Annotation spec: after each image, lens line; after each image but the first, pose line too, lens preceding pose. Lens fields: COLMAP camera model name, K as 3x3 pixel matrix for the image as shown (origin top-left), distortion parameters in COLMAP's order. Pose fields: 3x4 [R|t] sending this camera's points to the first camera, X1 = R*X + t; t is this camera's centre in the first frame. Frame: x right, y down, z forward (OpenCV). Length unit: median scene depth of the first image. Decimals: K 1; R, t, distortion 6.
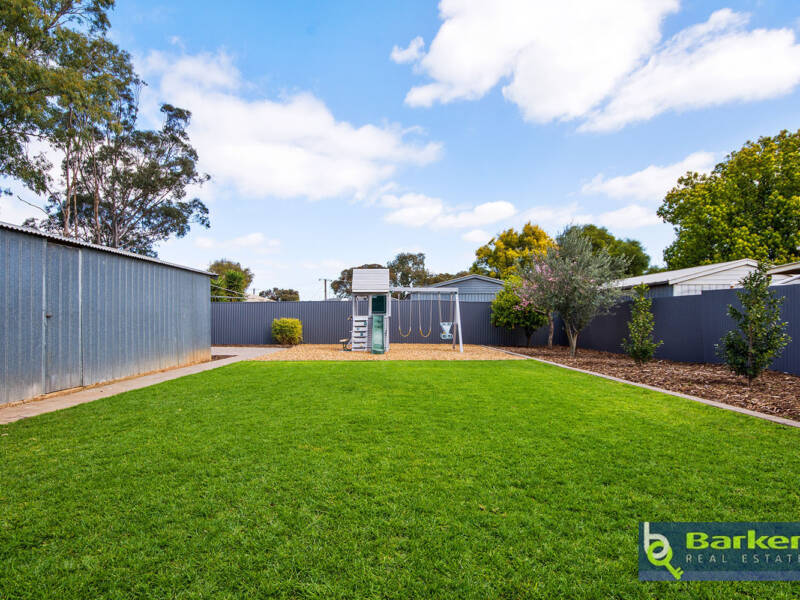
lens RADIAL K [[460.8, 0, 400.0], [0, 460.8, 300.0], [0, 0, 1]] dist [0.002464, 0.000928]
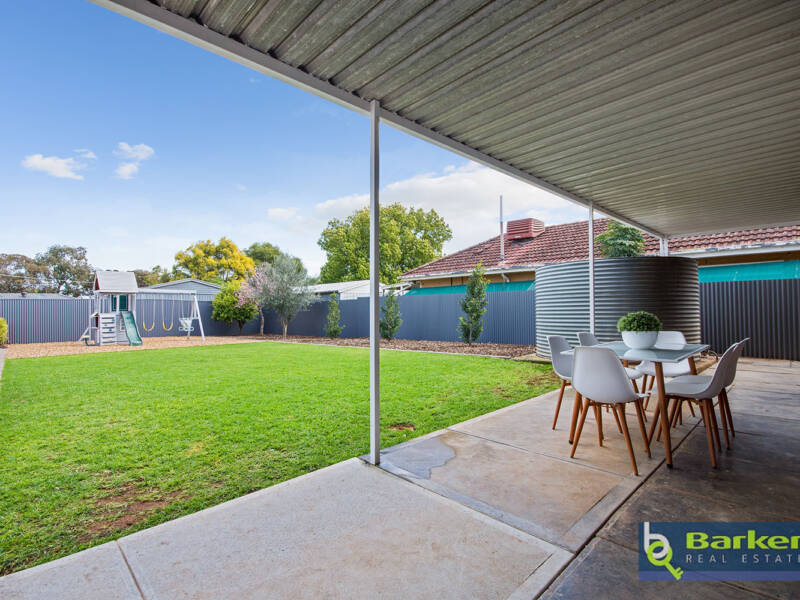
lens RADIAL K [[400.4, 0, 400.0], [0, 400.4, 300.0], [0, 0, 1]] dist [-0.001519, -0.000205]
pose [[0.708384, 0.012047, 0.705725, -0.175553], [-0.015860, 0.999874, -0.001149, -0.005428], [-0.705649, -0.010379, 0.708485, -0.119581]]
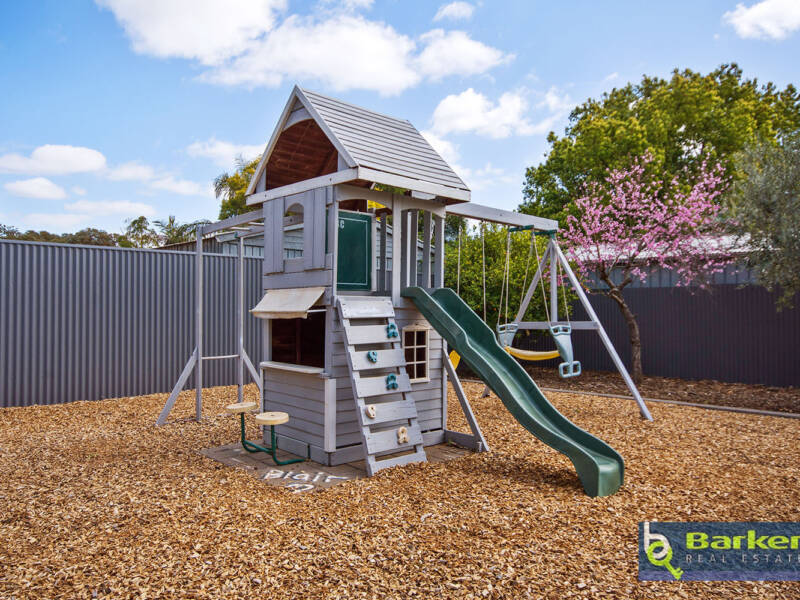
lens RADIAL K [[531.7, 0, 400.0], [0, 531.7, 300.0], [0, 0, 1]] dist [0.002170, 0.001313]
pose [[0.710116, 0.006696, 0.704053, -0.163969], [-0.021071, 0.999709, 0.011745, 0.021387], [-0.703770, -0.023175, 0.710050, 0.532289]]
